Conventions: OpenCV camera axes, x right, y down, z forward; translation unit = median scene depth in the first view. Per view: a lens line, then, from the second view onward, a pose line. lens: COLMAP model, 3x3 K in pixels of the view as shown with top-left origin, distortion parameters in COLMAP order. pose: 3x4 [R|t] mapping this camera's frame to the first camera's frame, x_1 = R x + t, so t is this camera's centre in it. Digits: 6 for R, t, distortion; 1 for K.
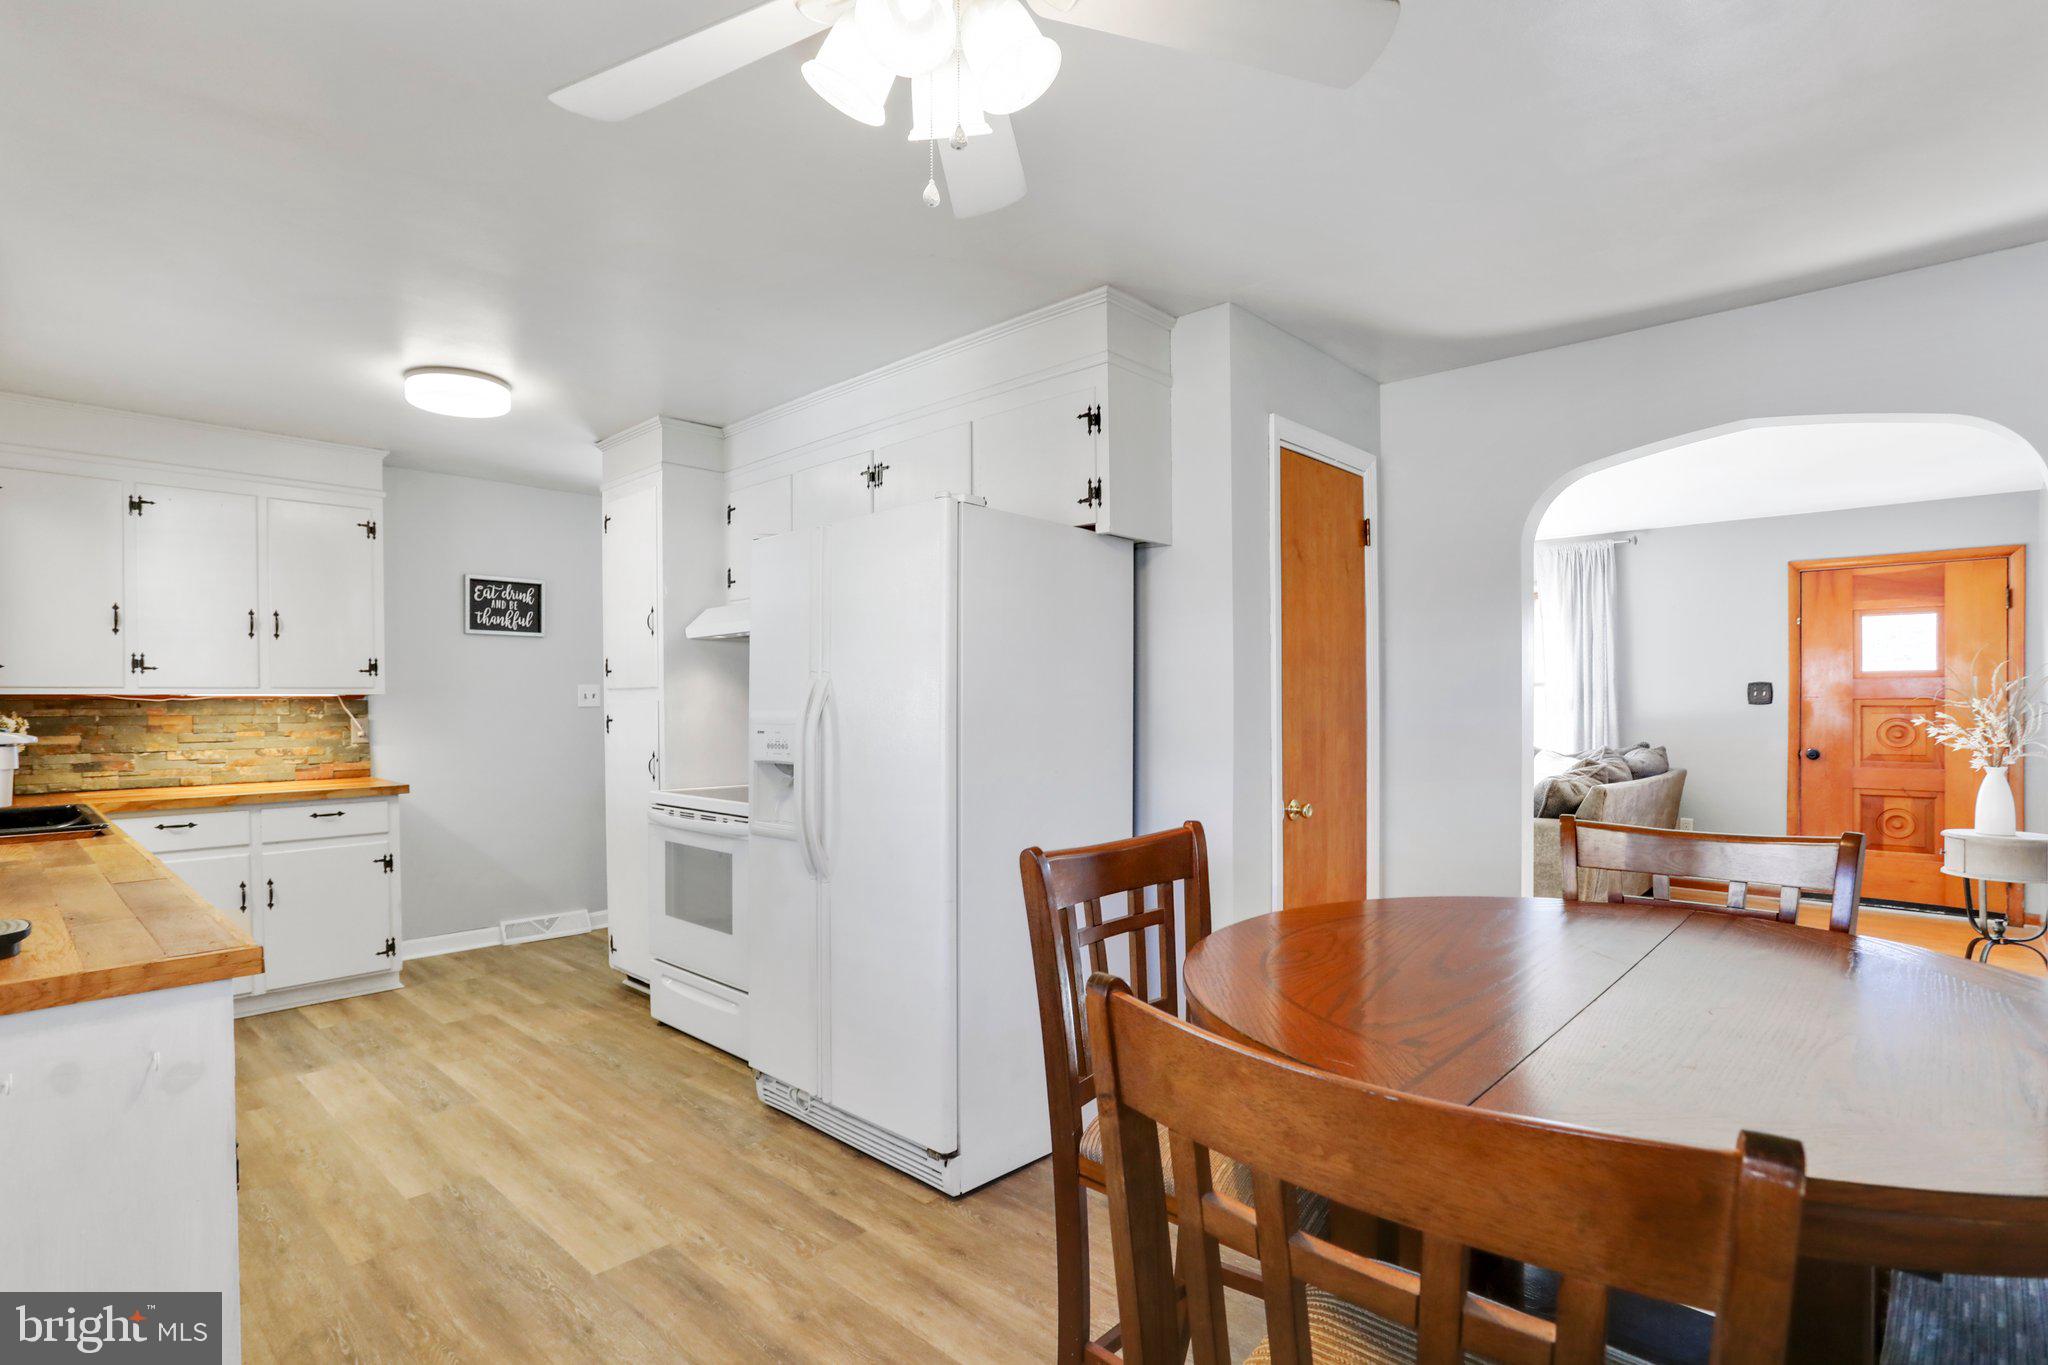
lens RADIAL K [[995.8, 0, 1020.3], [0, 995.8, 707.9], [0, 0, 1]] dist [-0.056996, 0.029127]
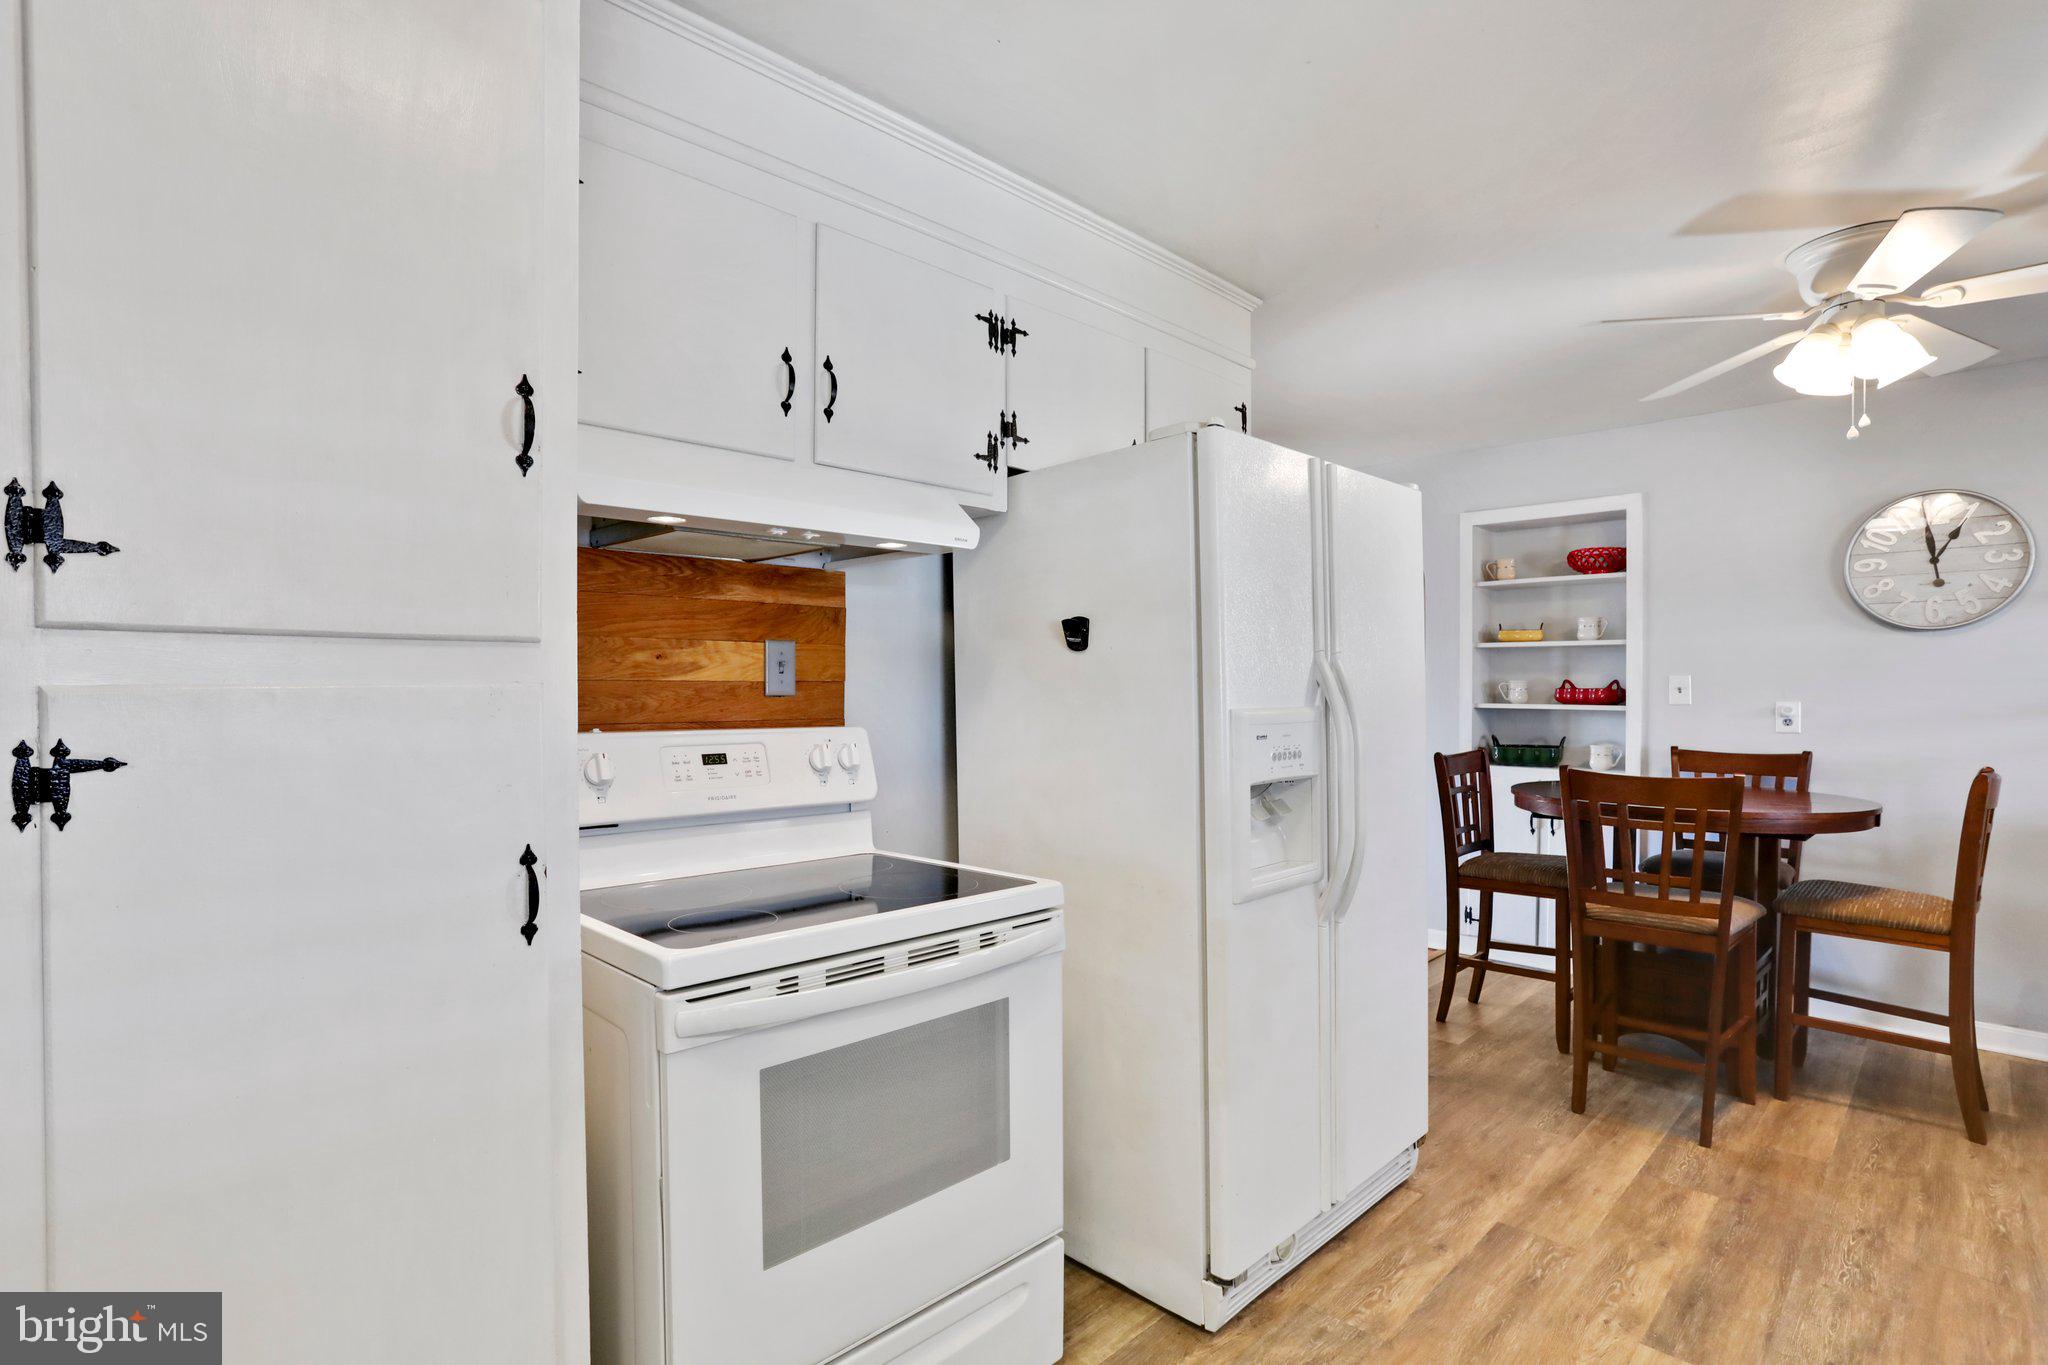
lens RADIAL K [[995.8, 0, 1020.3], [0, 995.8, 707.9], [0, 0, 1]] dist [-0.056996, 0.029127]
pose [[0.037843, -0.017072, 0.999138, -0.653428], [0.001419, 0.999854, 0.017030, -0.003833], [-0.999283, 0.000774, 0.037861, 0.818671]]
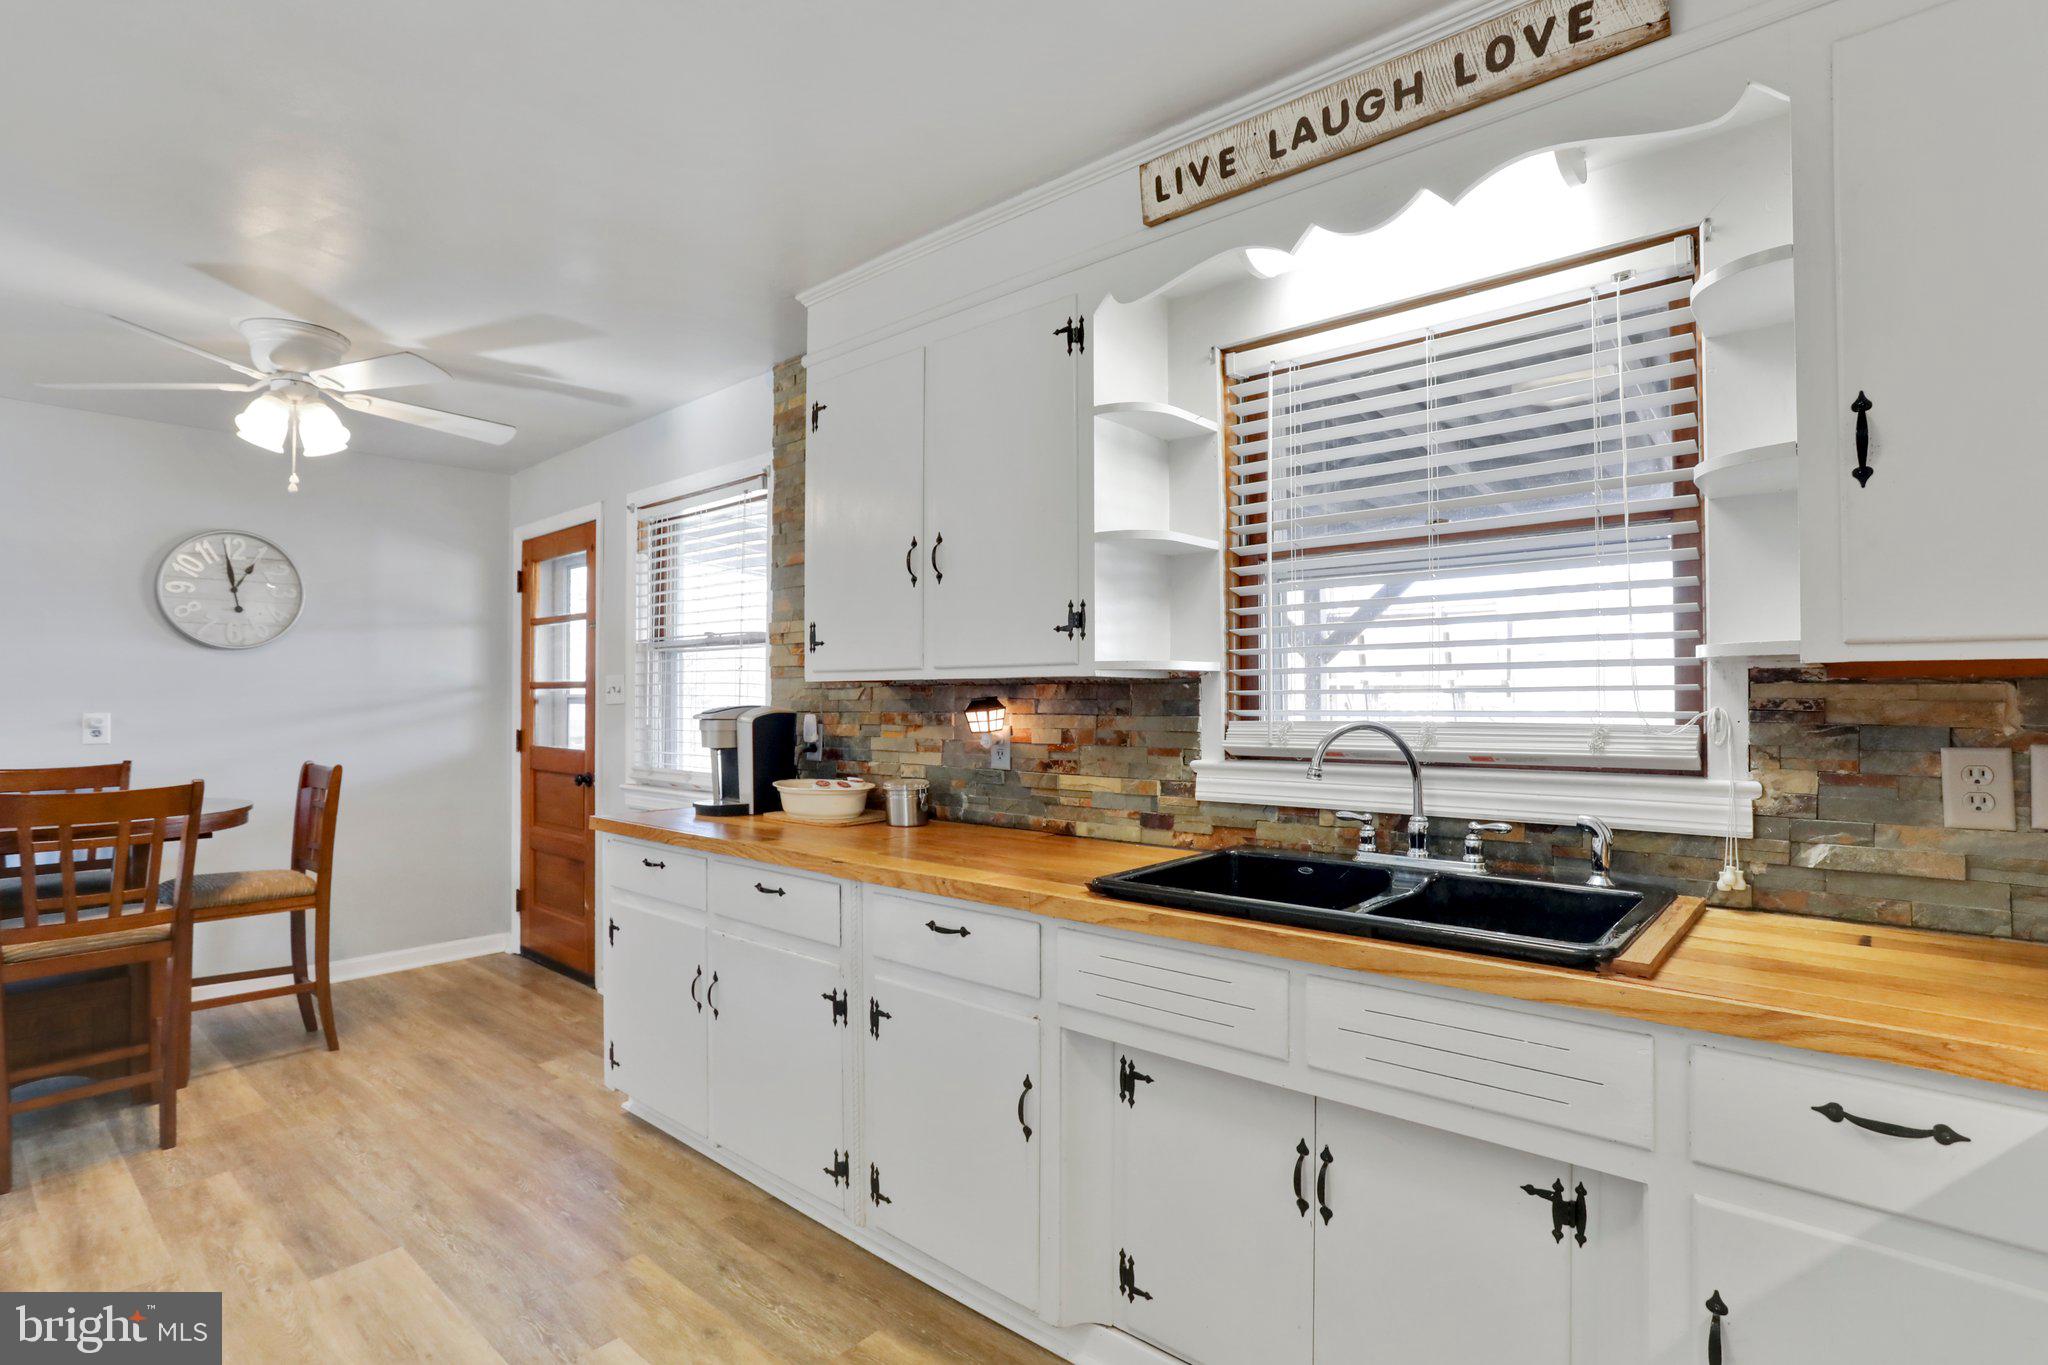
lens RADIAL K [[997.9, 0, 1024.0], [0, 997.9, 682.5], [0, 0, 1]] dist [-0.058377, 0.025286]
pose [[-0.999513, 0.007906, -0.030196, -0.557456], [0.008246, 0.999904, -0.011151, -0.004267], [0.030105, -0.011394, -0.999482, 1.067060]]
